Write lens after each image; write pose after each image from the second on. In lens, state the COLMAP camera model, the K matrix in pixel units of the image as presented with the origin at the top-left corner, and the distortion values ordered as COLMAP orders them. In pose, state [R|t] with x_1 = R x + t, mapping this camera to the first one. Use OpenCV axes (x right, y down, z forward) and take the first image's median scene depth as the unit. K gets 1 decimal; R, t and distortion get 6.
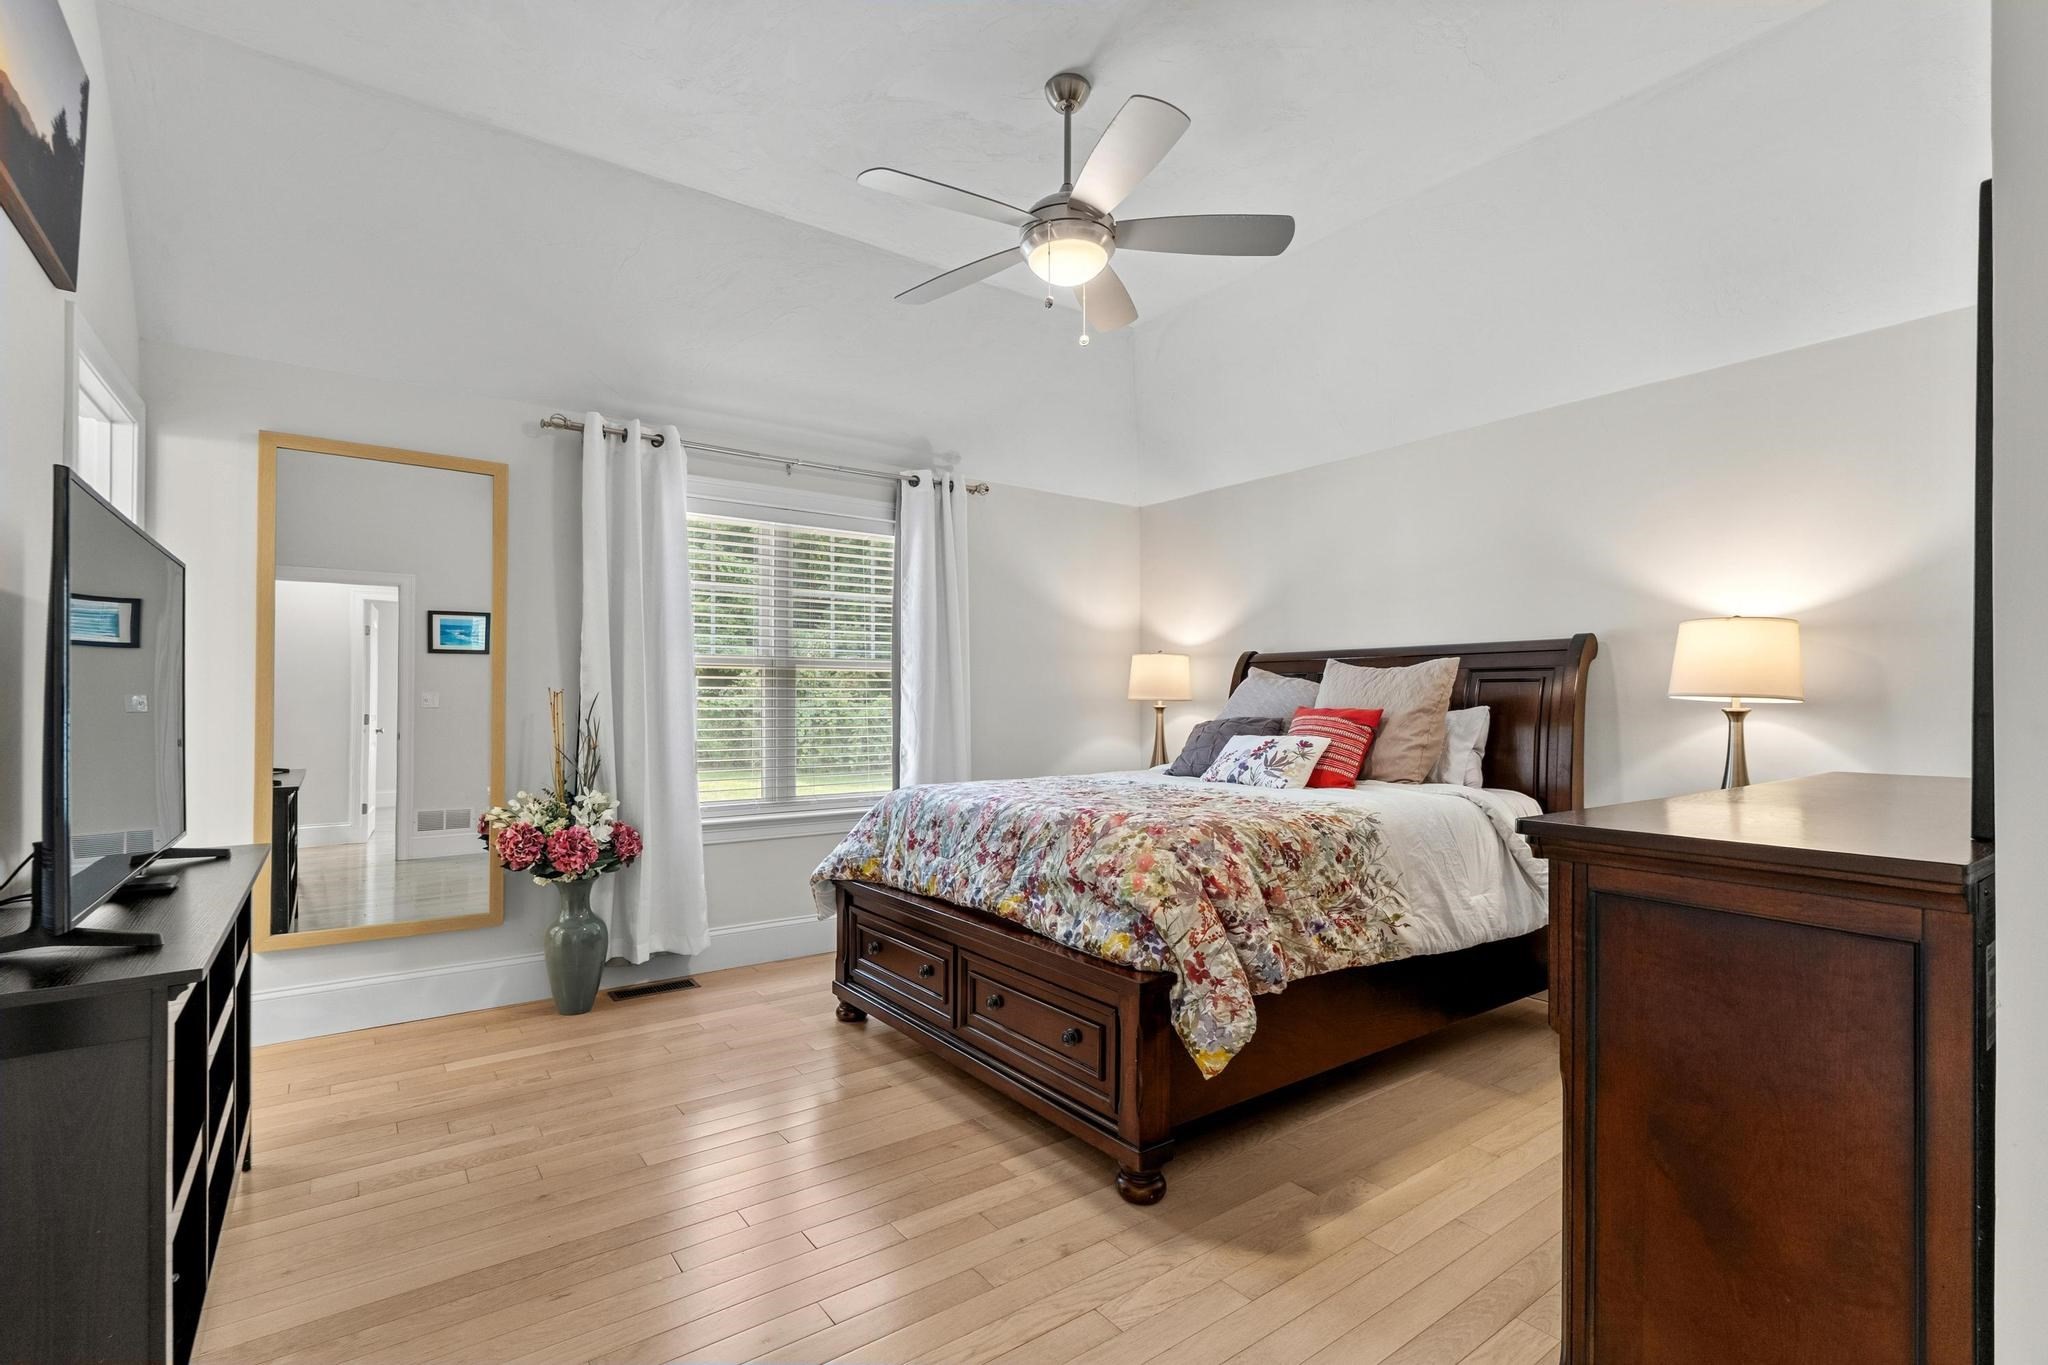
lens RADIAL K [[927.9, 0, 1024.4], [0, 927.9, 694.1], [0, 0, 1]] dist [-0.013353, 0.003969]
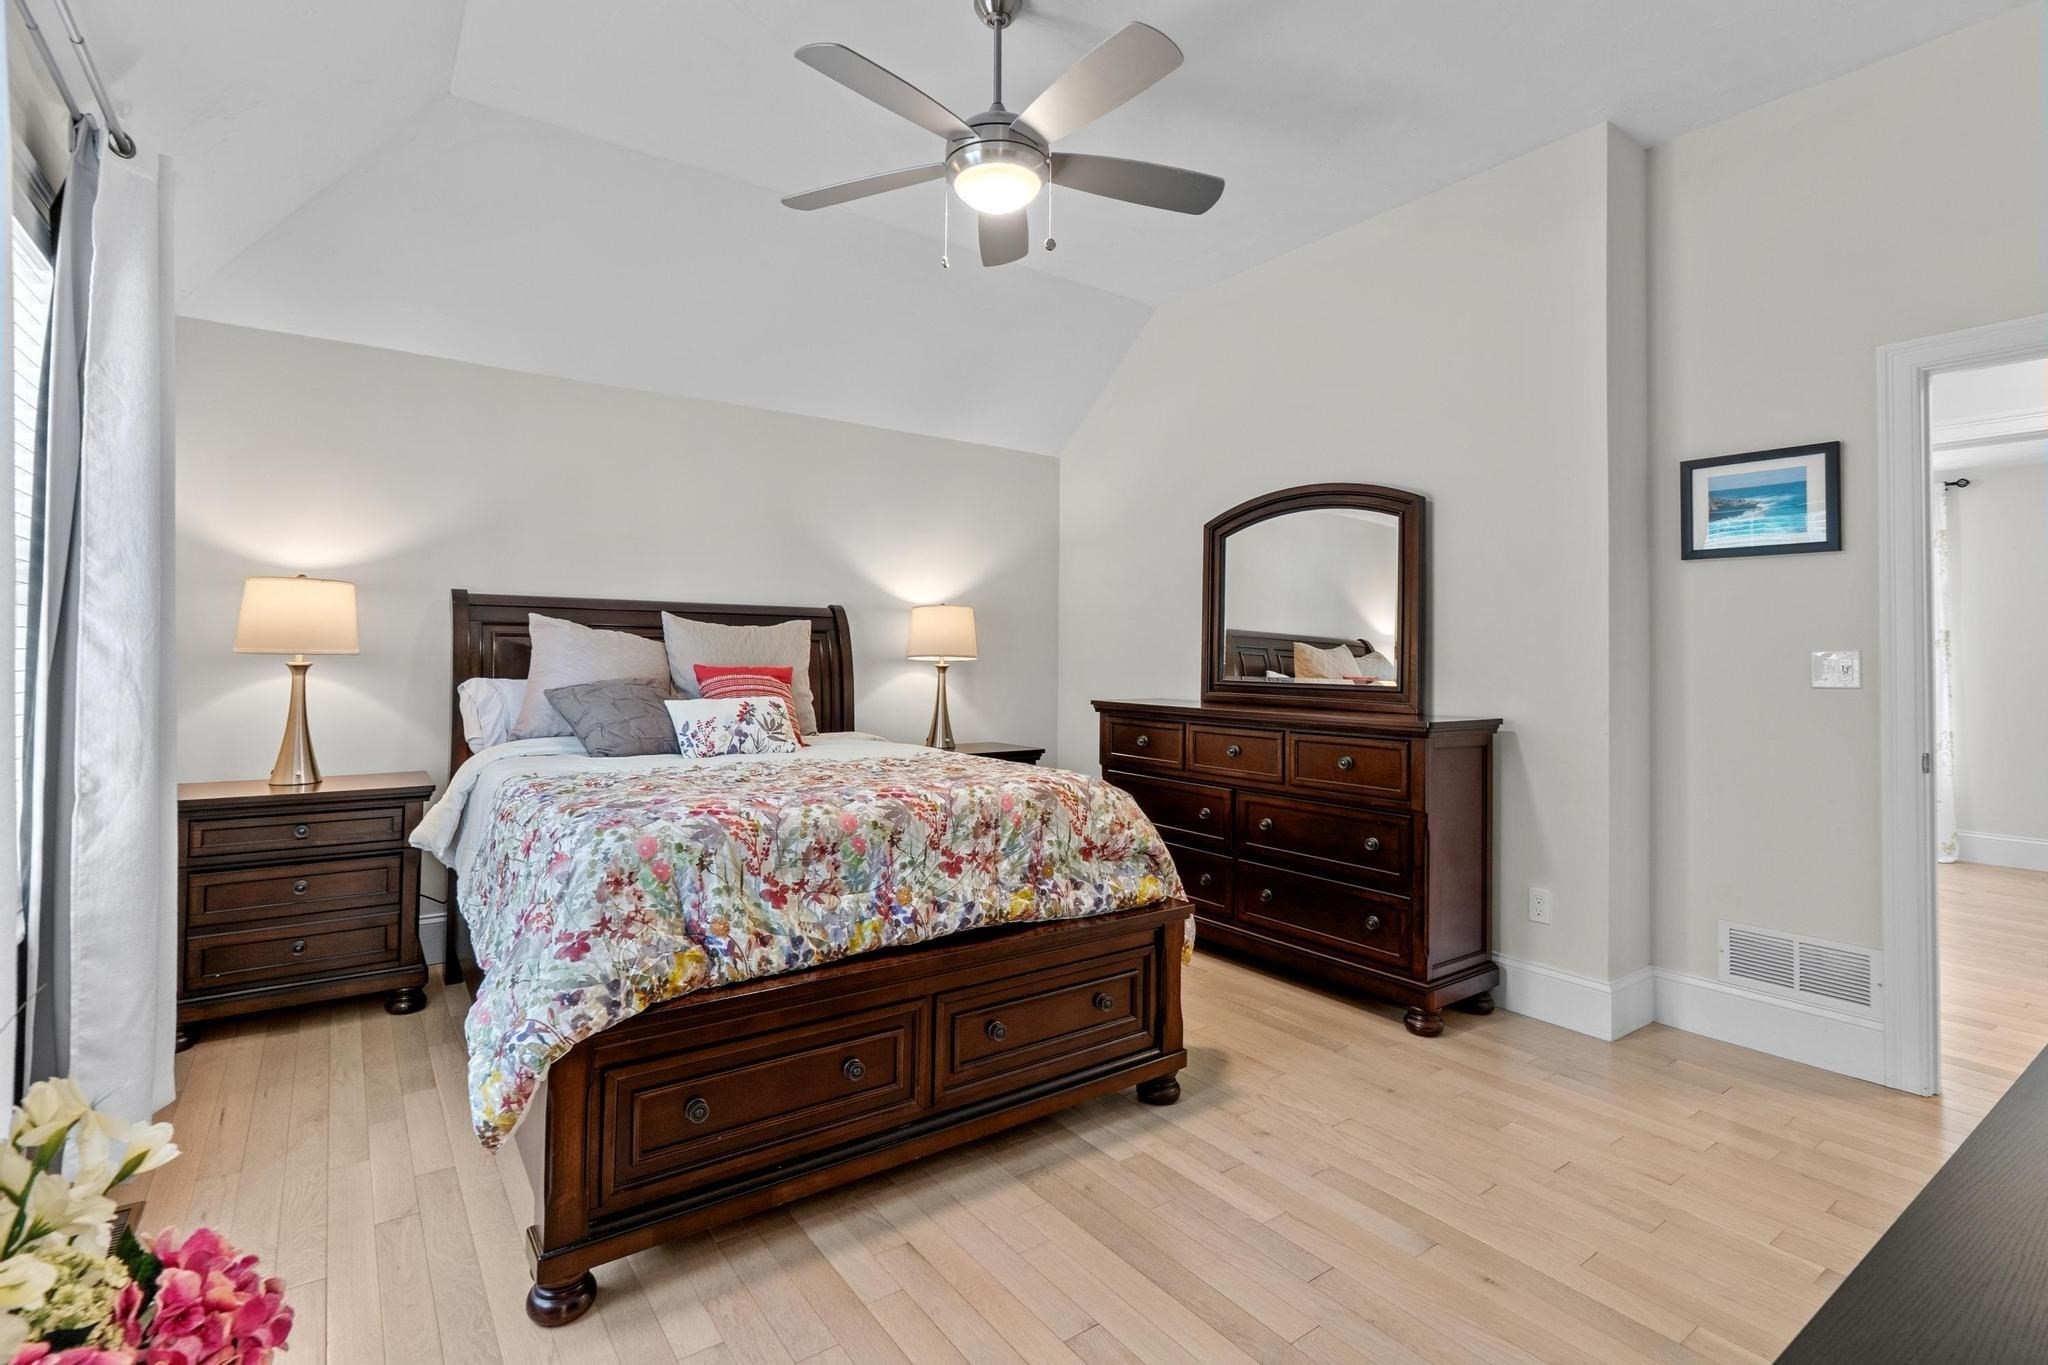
lens RADIAL K [[927.9, 0, 982.5], [0, 927.9, 640.8], [0, 0, 1]] dist [-0.013353, 0.003969]
pose [[0.045115, 0.014337, 0.998879, -0.877938], [-0.019736, 0.999715, -0.013458, -0.005600], [-0.998787, -0.019107, 0.045385, 0.992177]]
